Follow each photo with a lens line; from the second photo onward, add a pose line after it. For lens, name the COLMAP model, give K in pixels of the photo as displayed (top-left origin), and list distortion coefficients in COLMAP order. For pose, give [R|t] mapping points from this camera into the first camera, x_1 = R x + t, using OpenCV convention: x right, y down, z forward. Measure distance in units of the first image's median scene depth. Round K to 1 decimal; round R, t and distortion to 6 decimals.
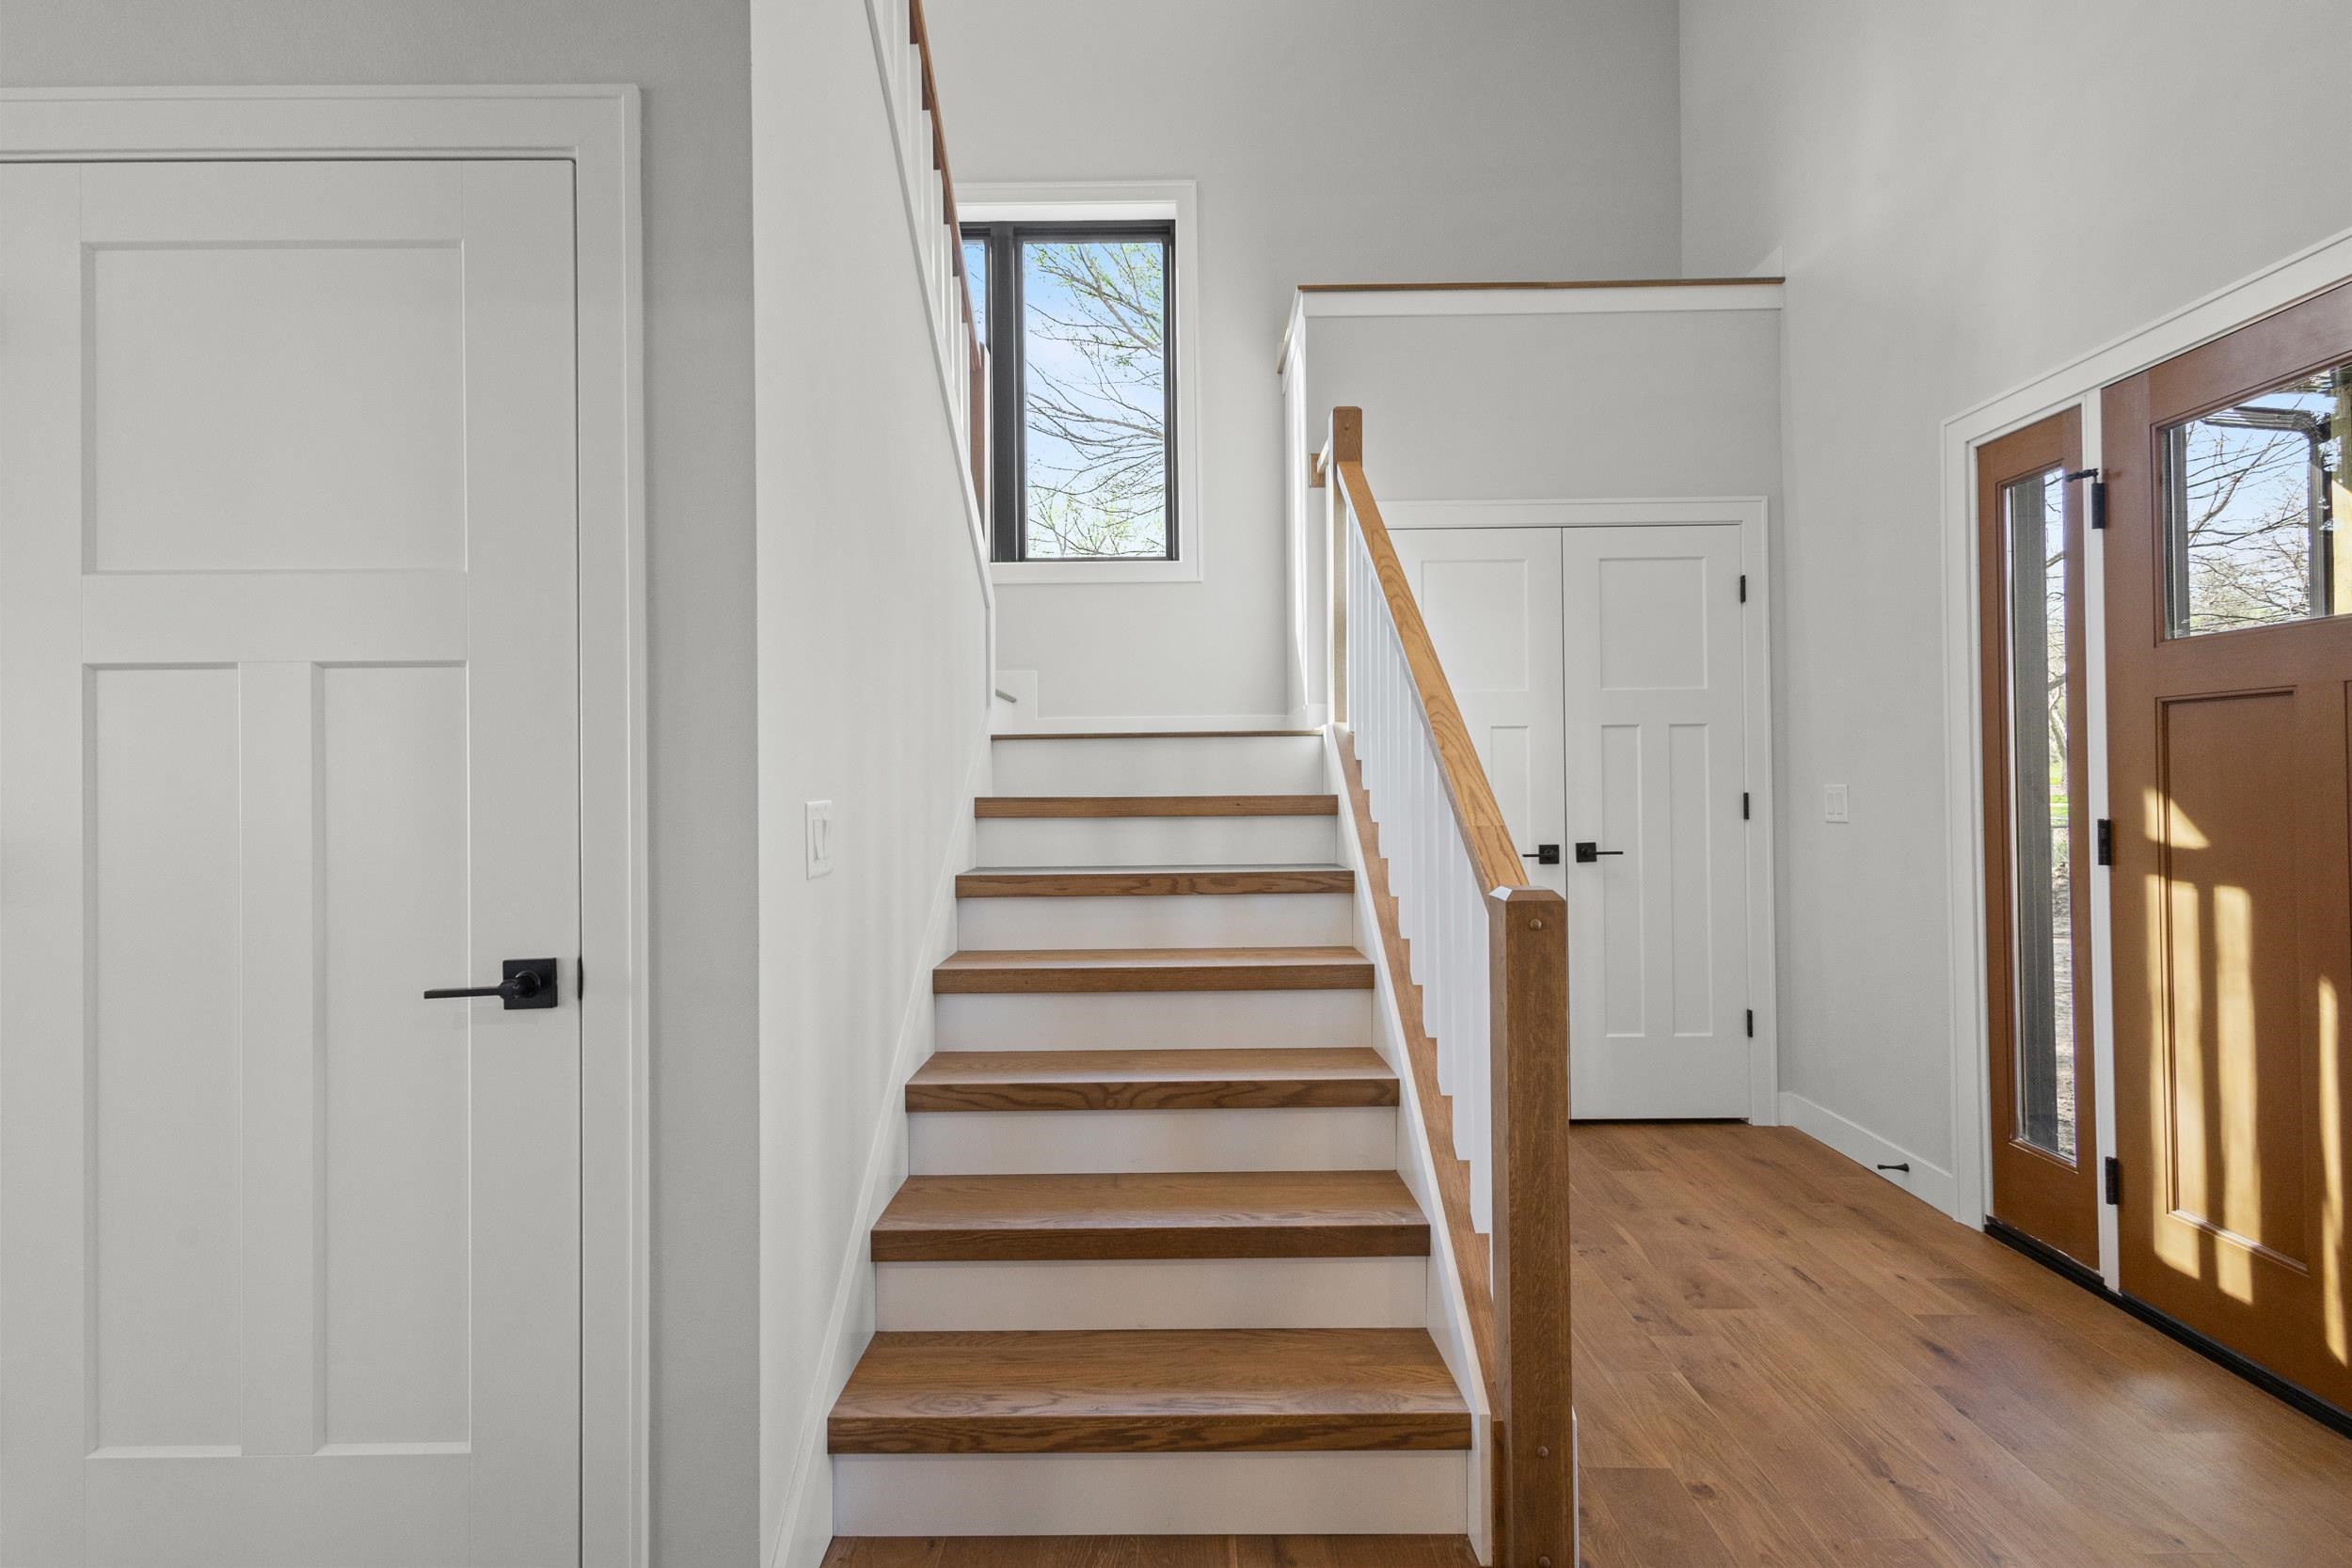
lens RADIAL K [[1080.6, 0, 1177.2], [0, 1080.6, 773.9], [0, 0, 1]] dist [0.011988, -0.002772]
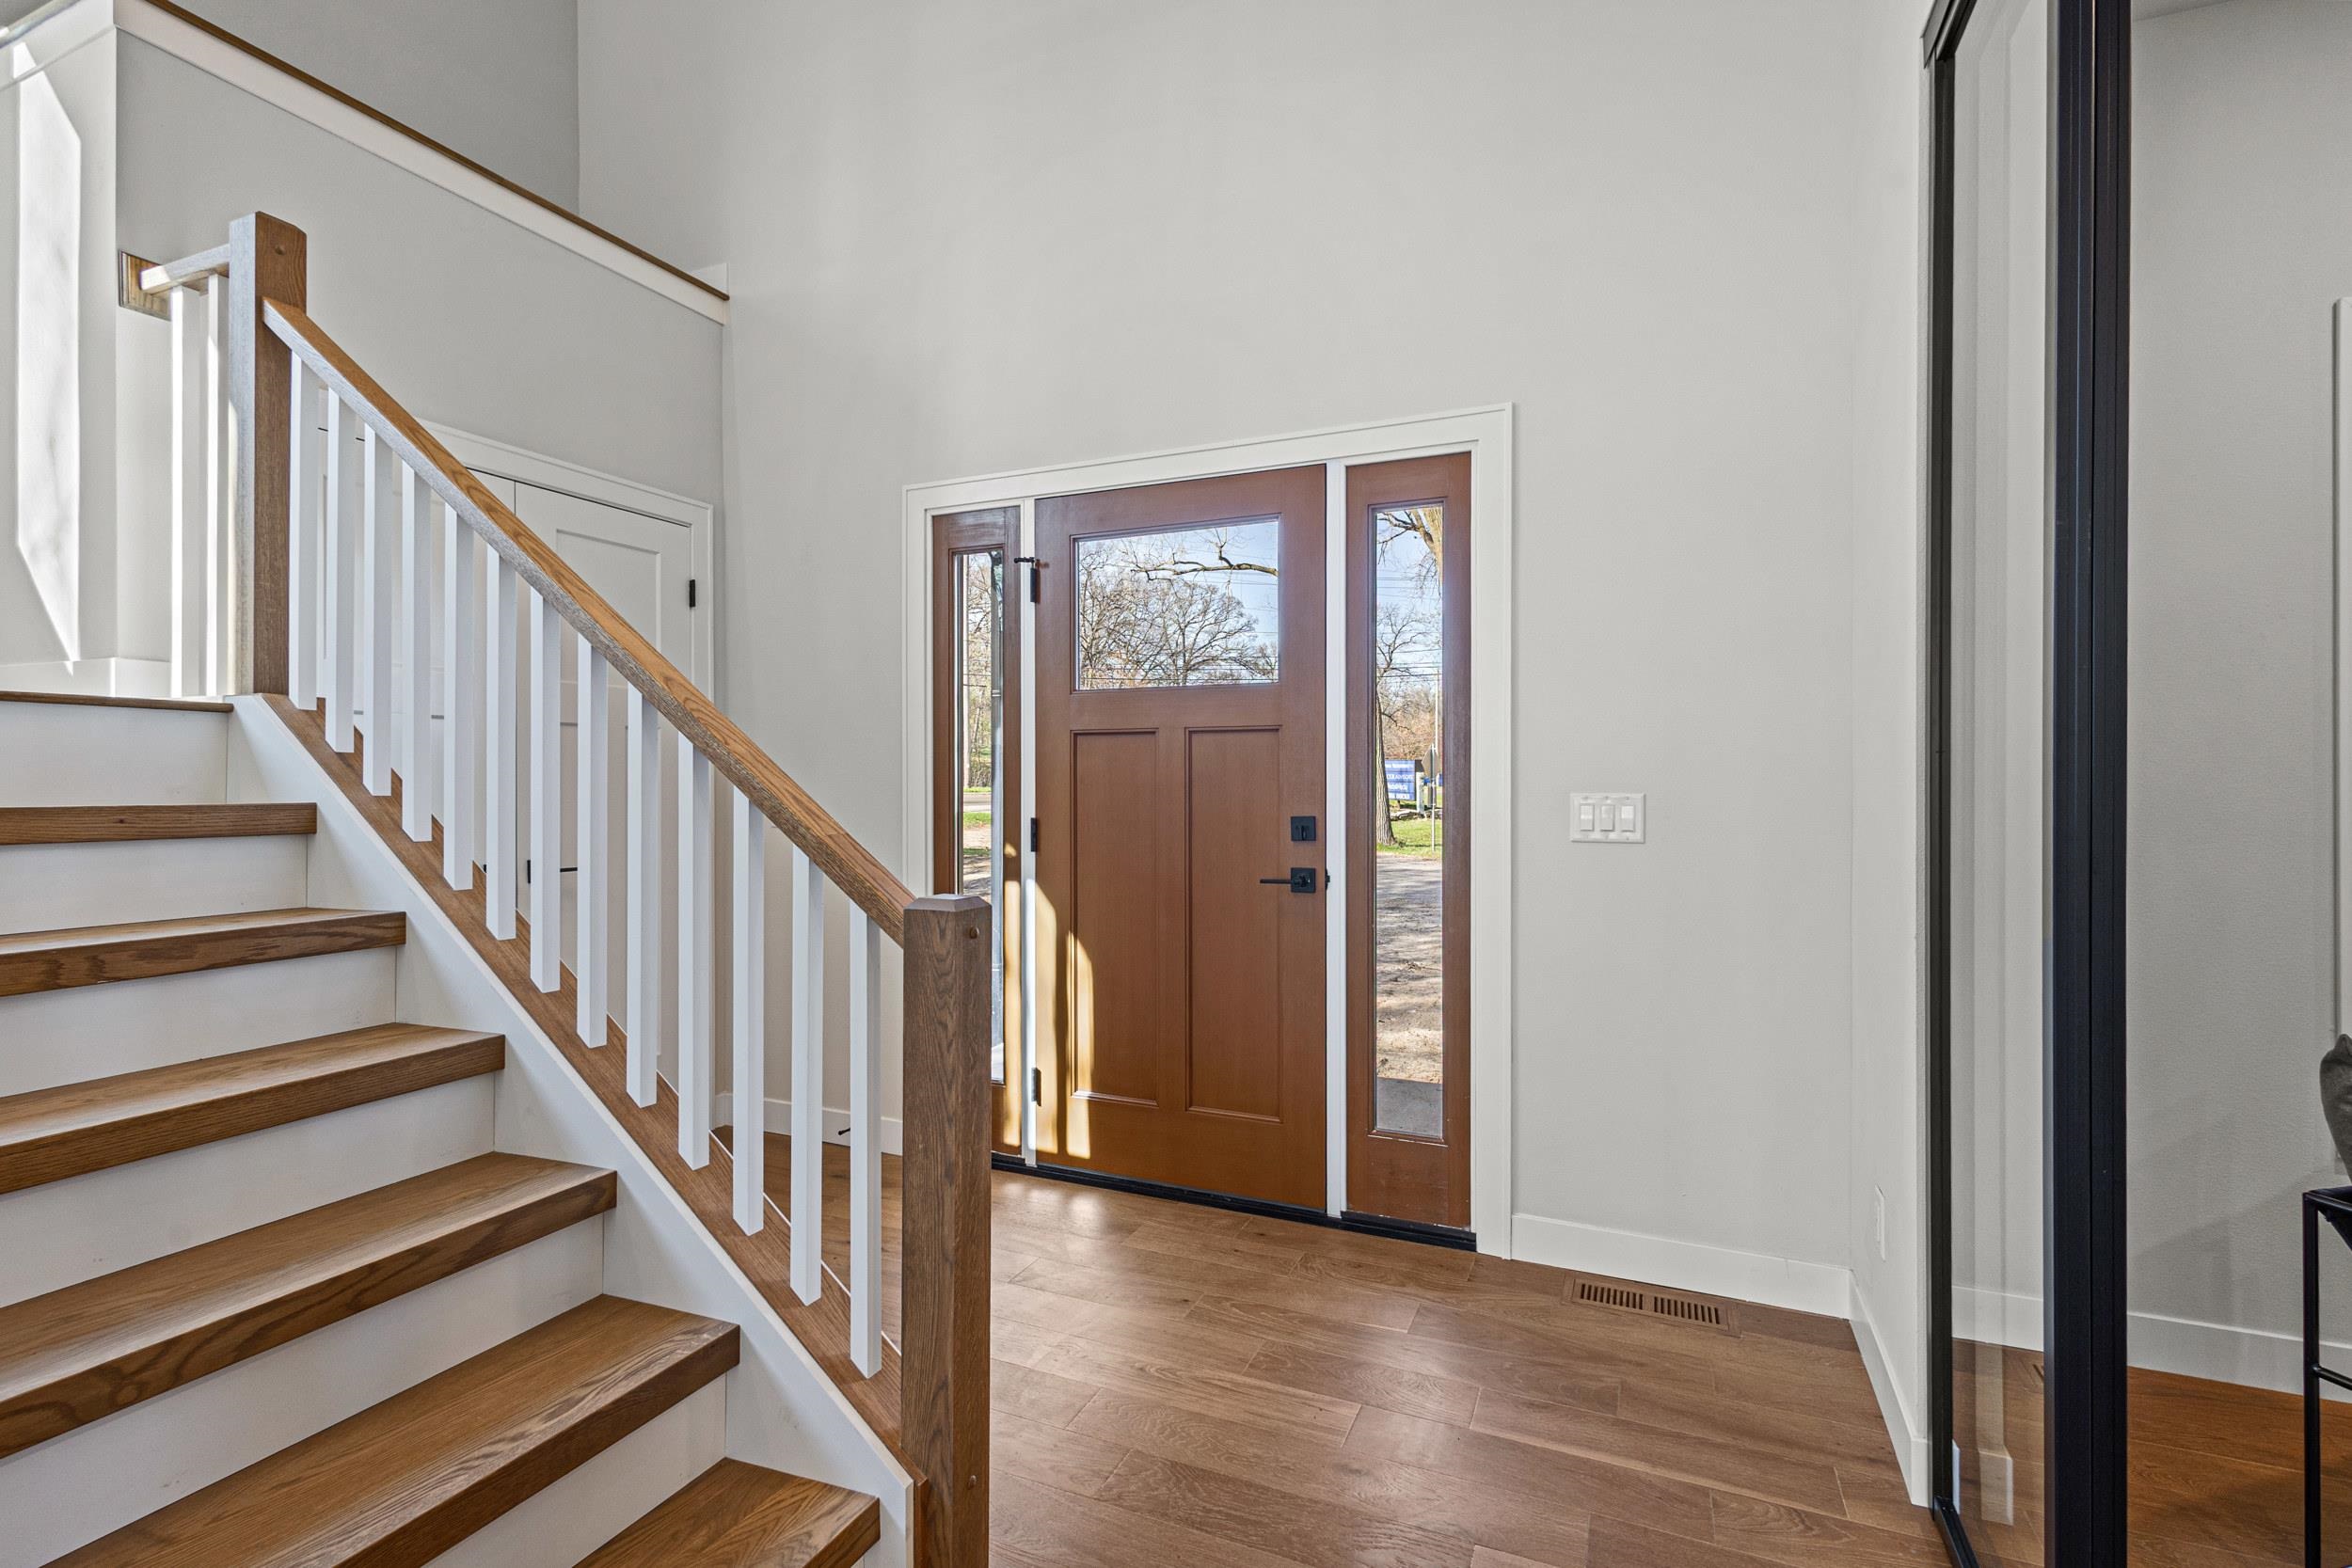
lens RADIAL K [[1080.6, 0, 1170.0], [0, 1080.6, 794.5], [0, 0, 1]] dist [0.011988, -0.002772]
pose [[0.404207, 0.003009, 0.914663, -0.312243], [-0.012684, 0.999917, 0.002316, 0.007143], [-0.914580, -0.012538, 0.404211, 0.304348]]
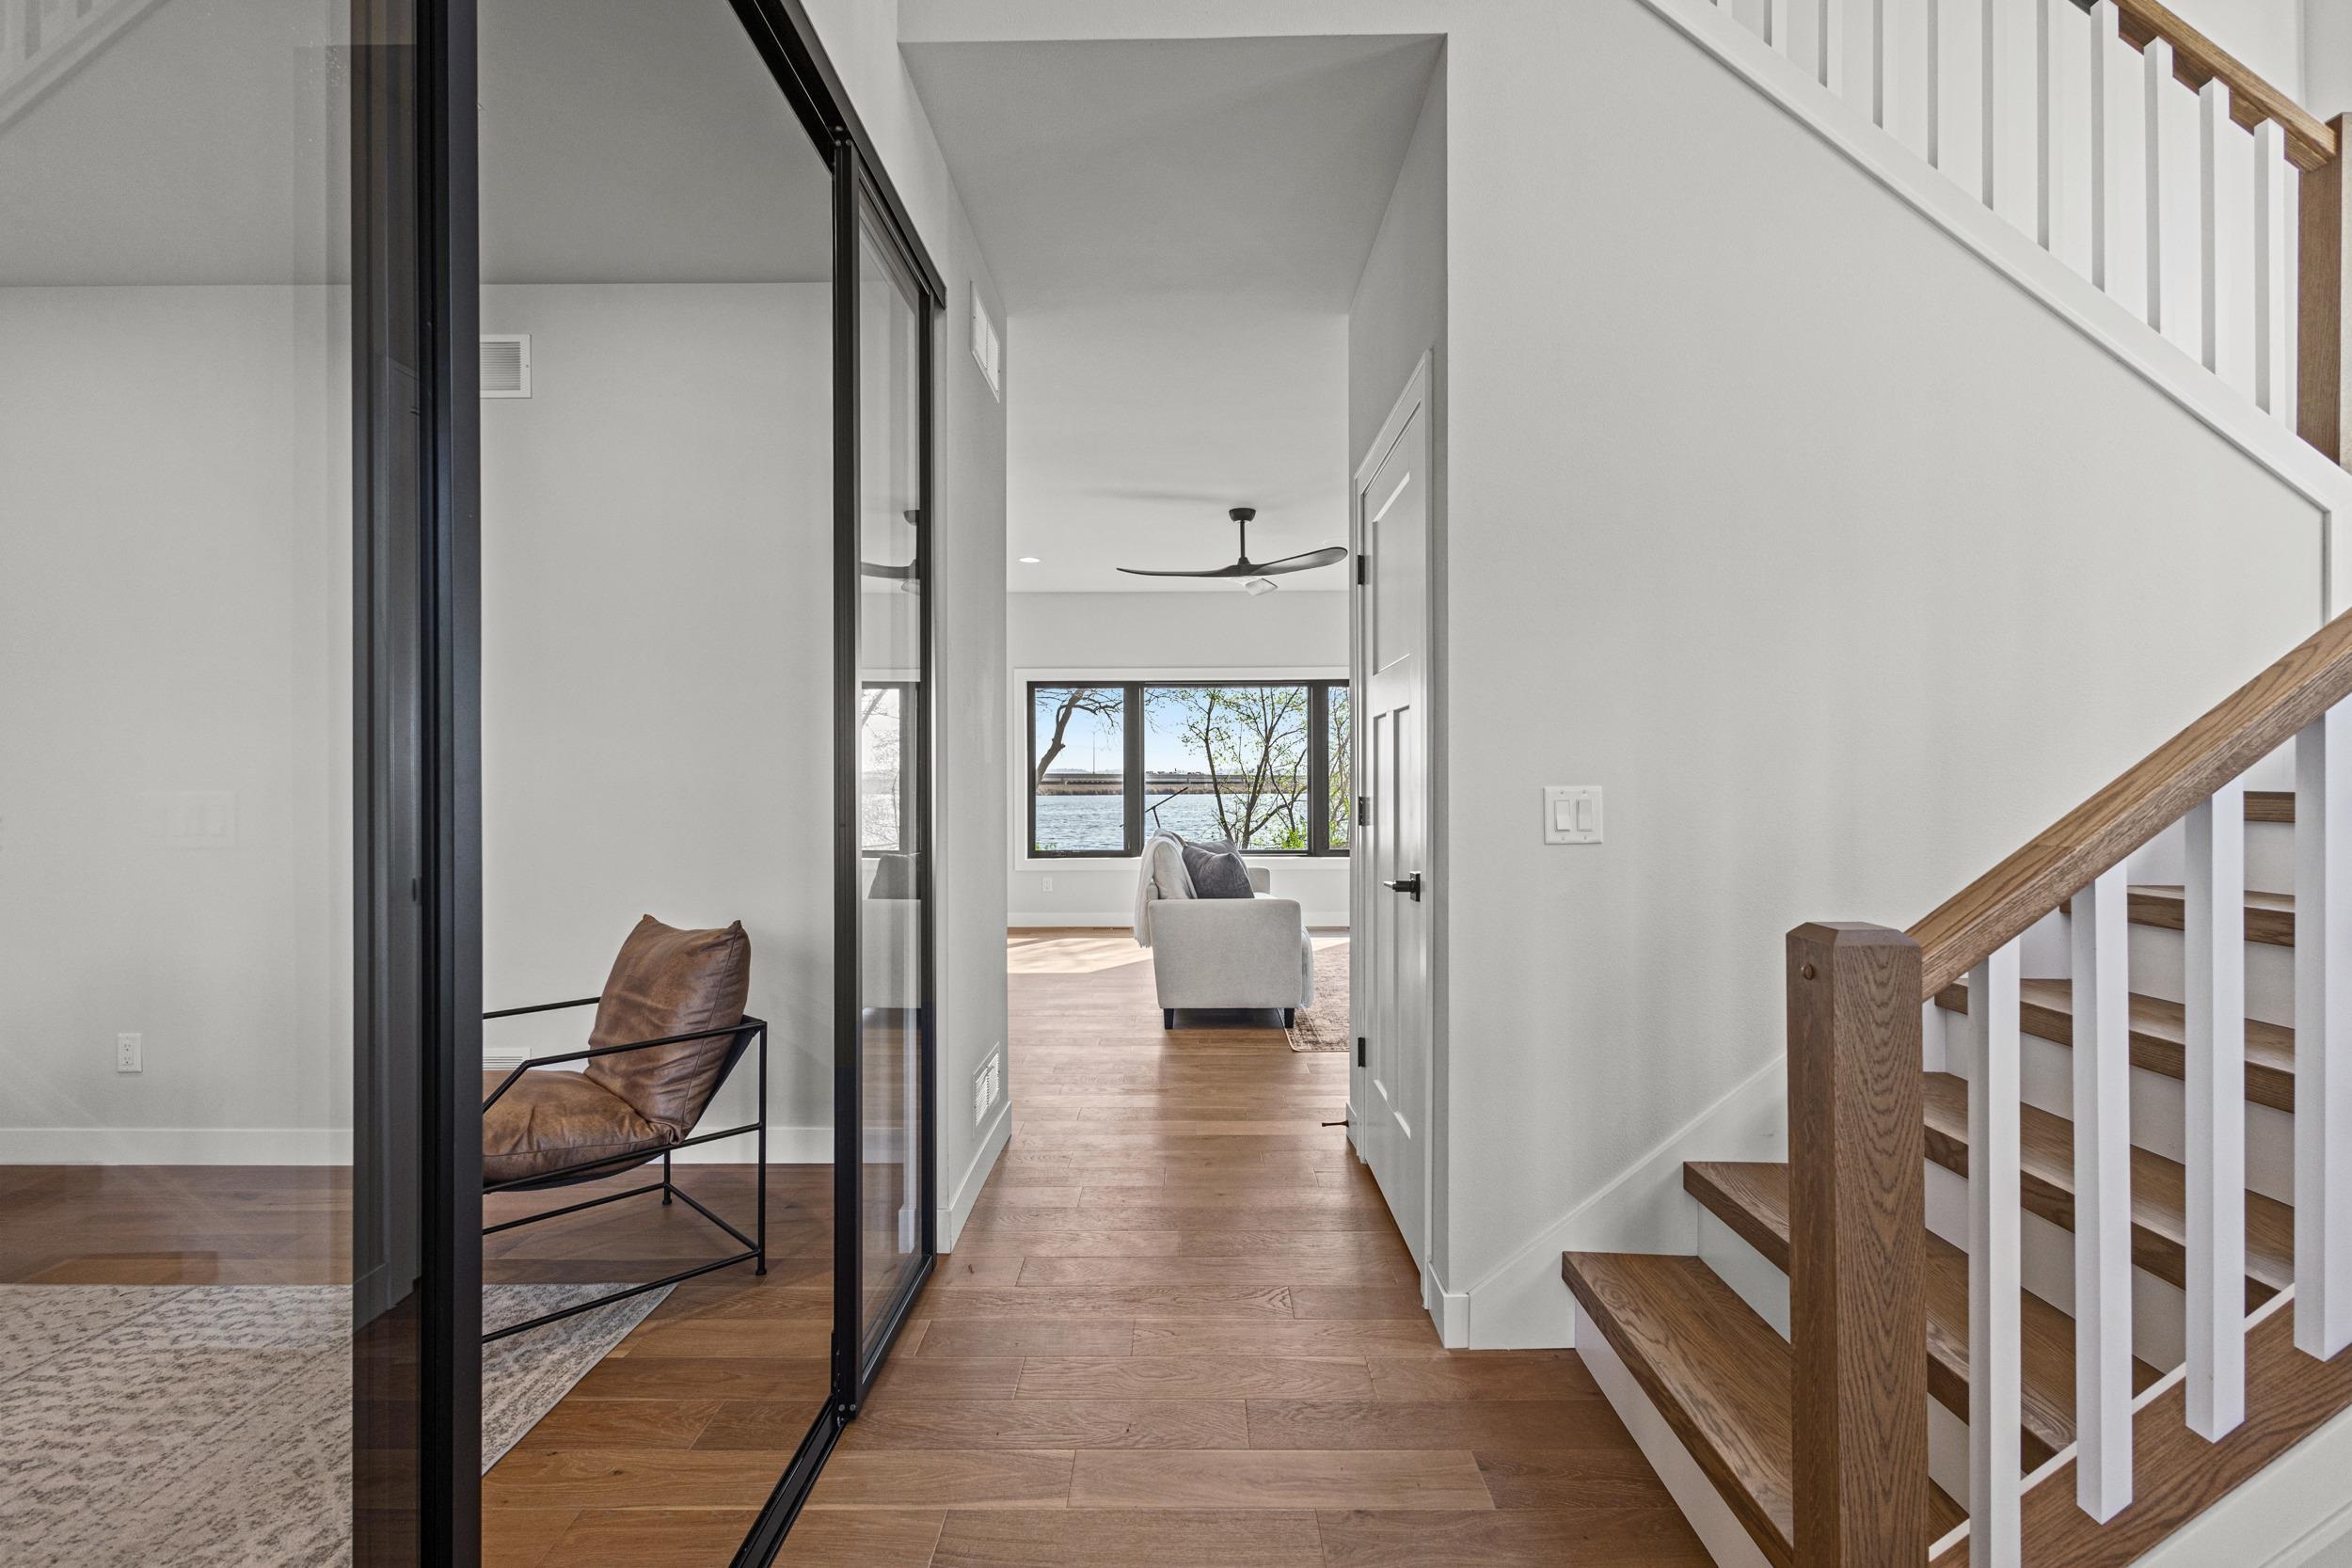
lens RADIAL K [[1080.6, 0, 1195.9], [0, 1080.6, 780.1], [0, 0, 1]] dist [0.011988, -0.002772]
pose [[-0.013107, 0.005566, -0.999899, 0.677669], [0.015442, 0.999866, 0.005364, -0.002241], [0.999795, -0.015371, -0.013191, 0.381324]]
